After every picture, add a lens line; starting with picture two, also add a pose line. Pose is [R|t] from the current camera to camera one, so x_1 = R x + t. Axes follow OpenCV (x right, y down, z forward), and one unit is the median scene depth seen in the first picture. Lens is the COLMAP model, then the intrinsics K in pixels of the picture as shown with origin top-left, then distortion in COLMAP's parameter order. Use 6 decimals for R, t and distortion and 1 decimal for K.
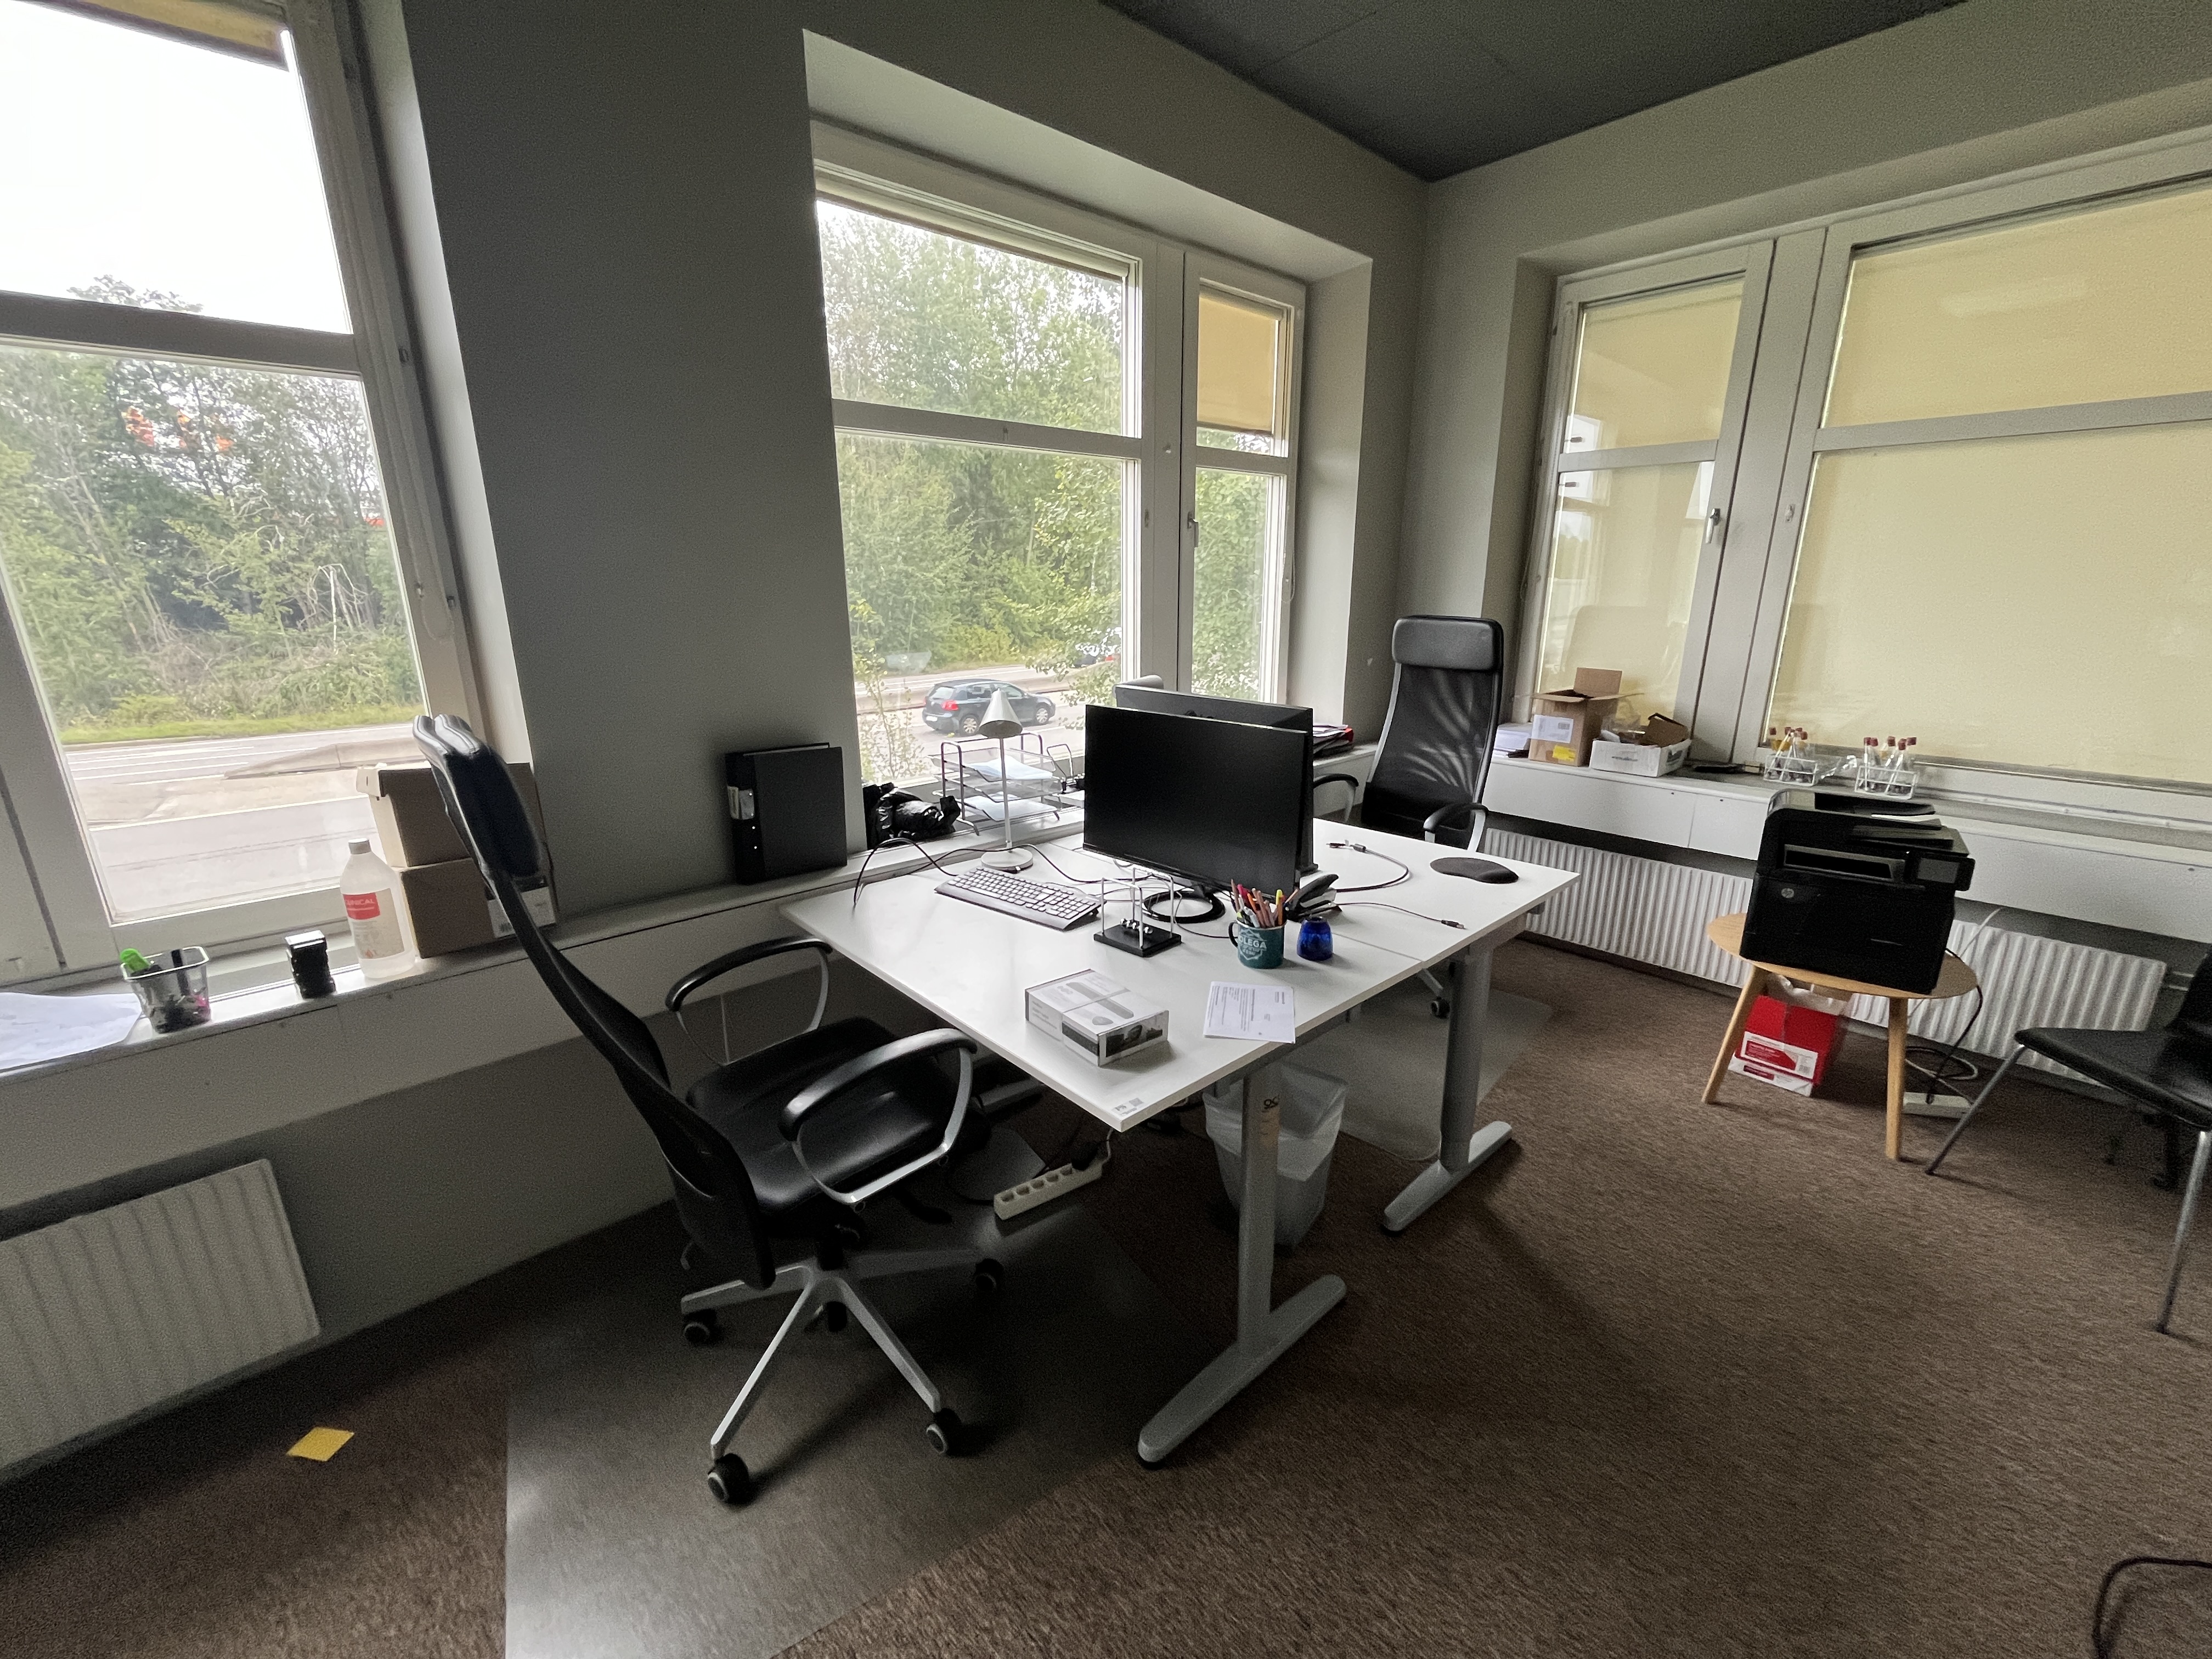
lens RADIAL K [[901.3, 0, 1106.0], [0, 901.3, 829.5], [0, 0, 1]] dist [-0.001914, 0.000280]
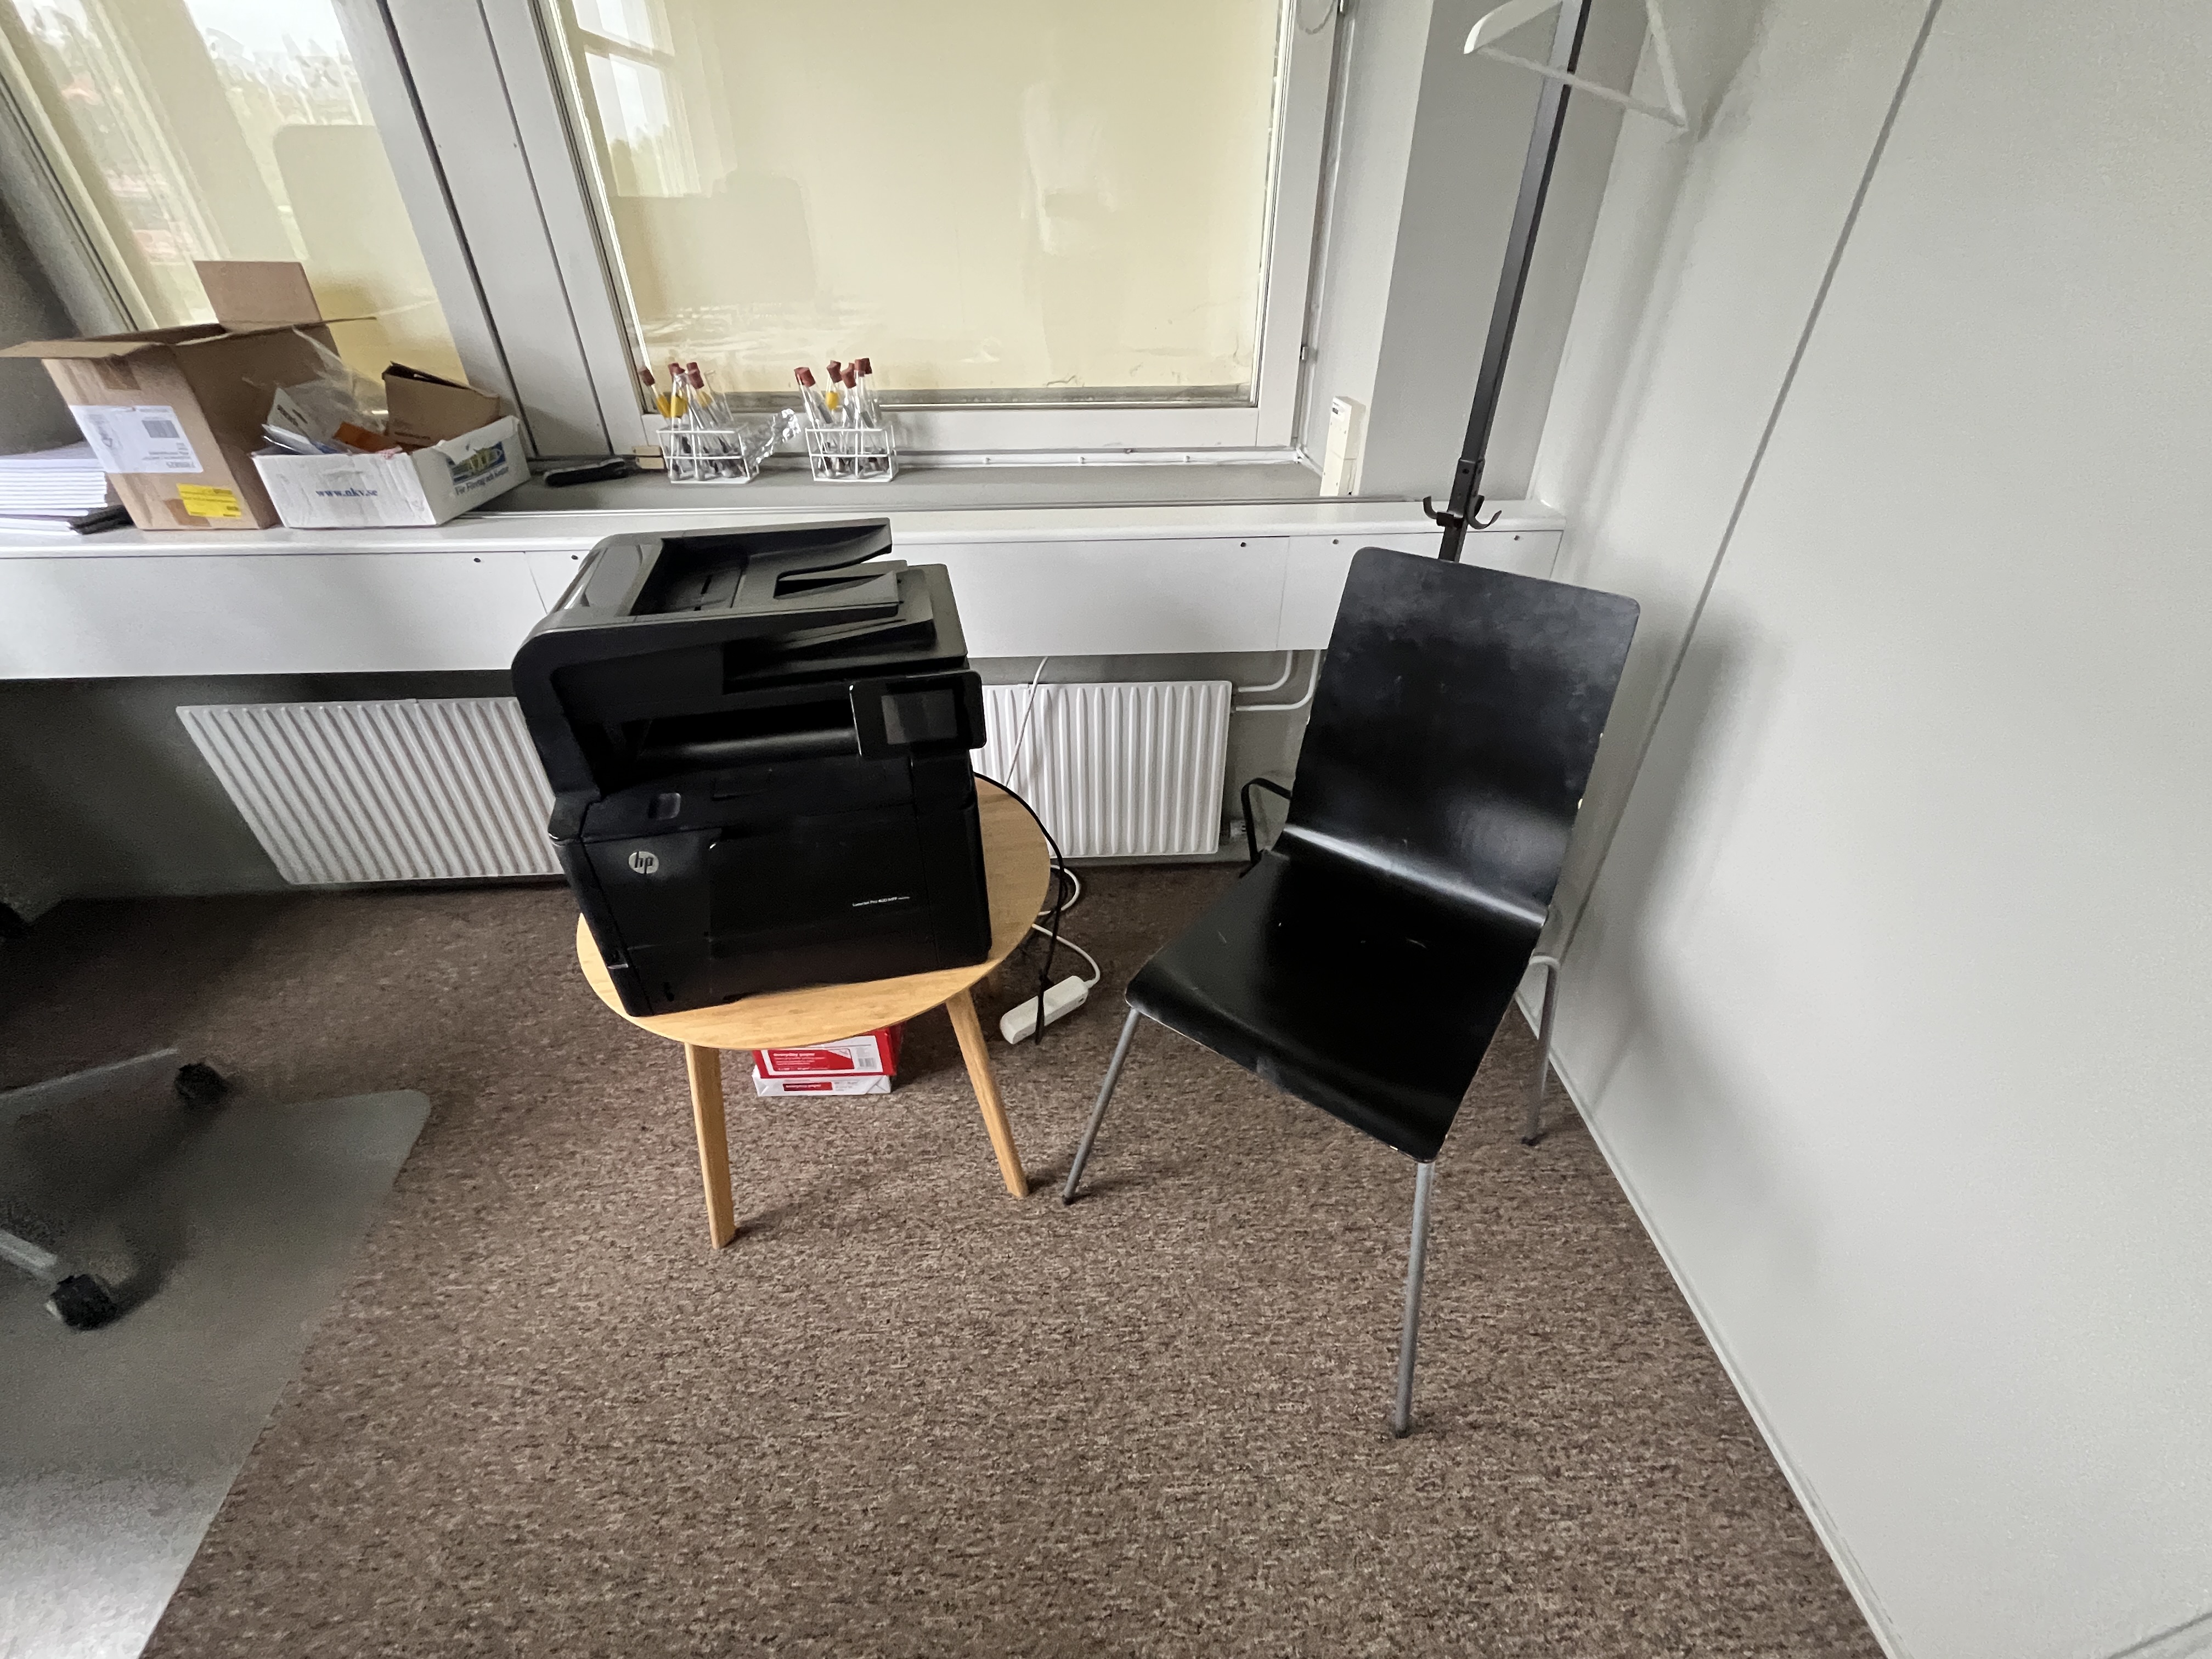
lens RADIAL K [[914.4, 0, 1093.3], [0, 914.4, 833.9], [0, 0, 1]] dist [-0.002283, -0.000062]
pose [[0.646947, -0.437028, 0.624873, 0.574850], [0.207760, 0.889488, 0.406996, -0.047791], [-0.733686, -0.133482, 0.666249, 0.549306]]
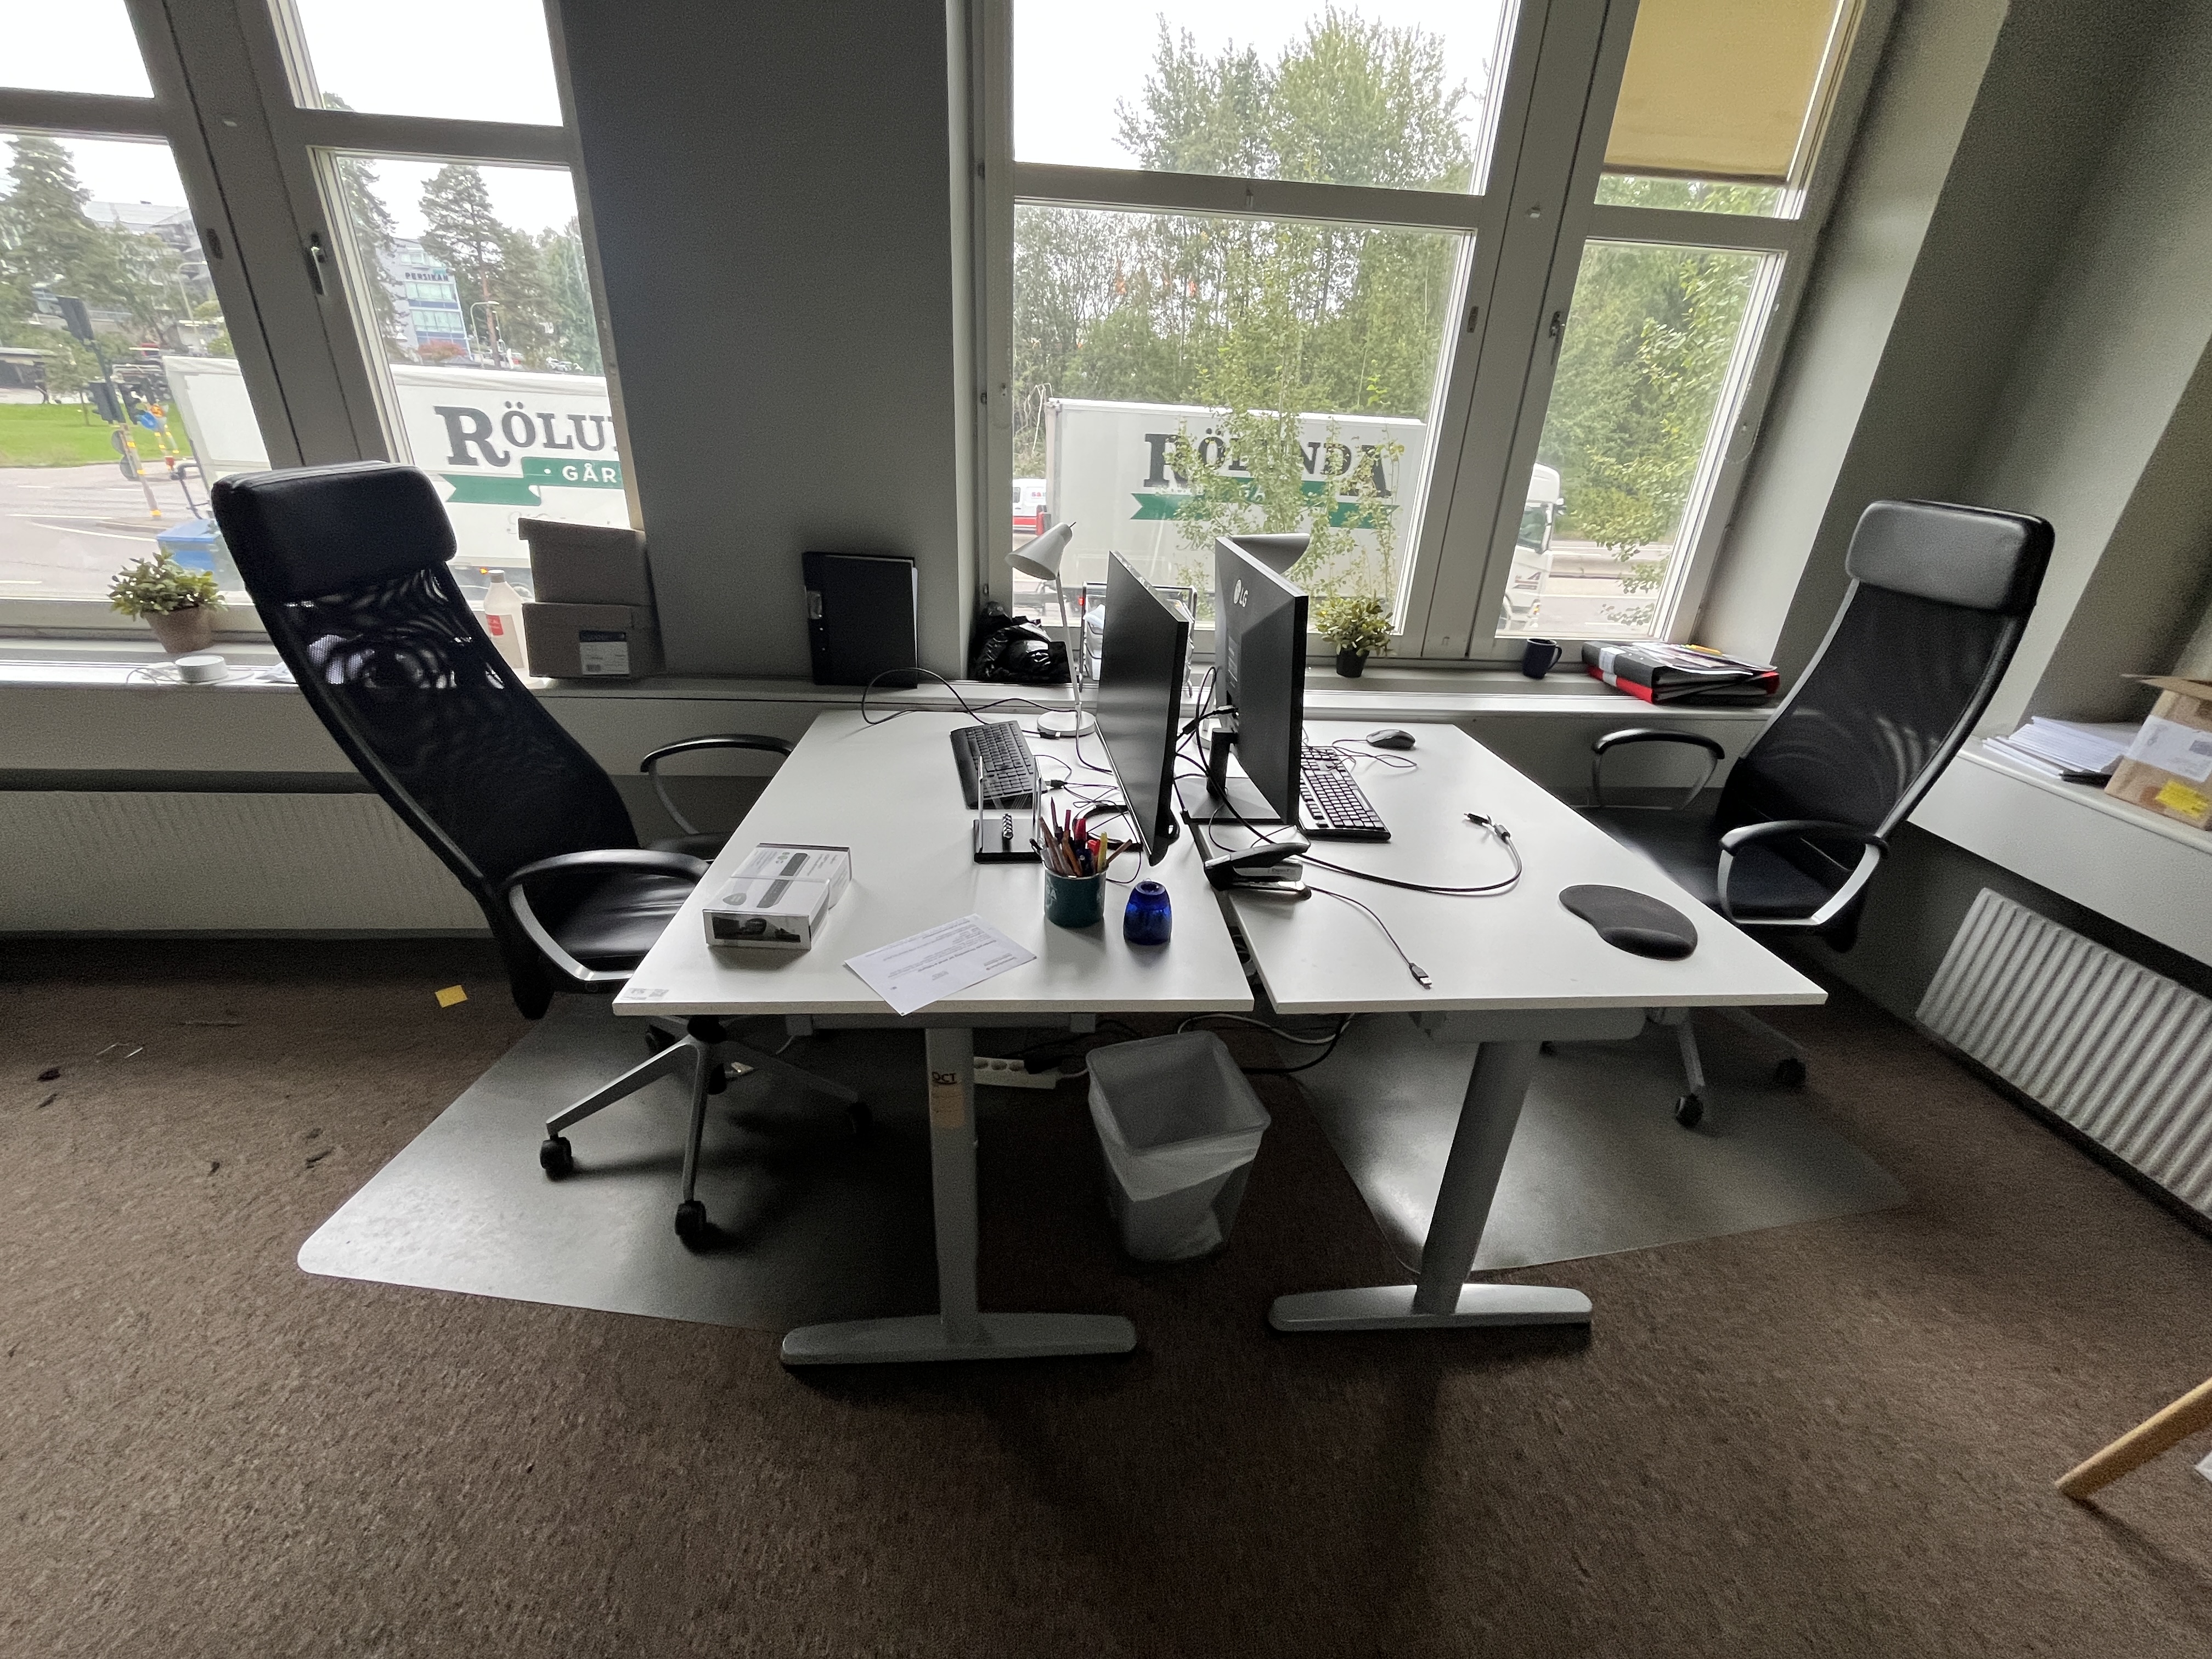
lens RADIAL K [[901.3, 0, 1106.0], [0, 901.3, 829.5], [0, 0, 1]] dist [-0.001914, 0.000280]
pose [[0.791371, 0.299366, -0.533022, 0.380559], [-0.213618, 0.952347, 0.217719, -0.061531], [0.572800, -0.058434, 0.817610, 0.264379]]
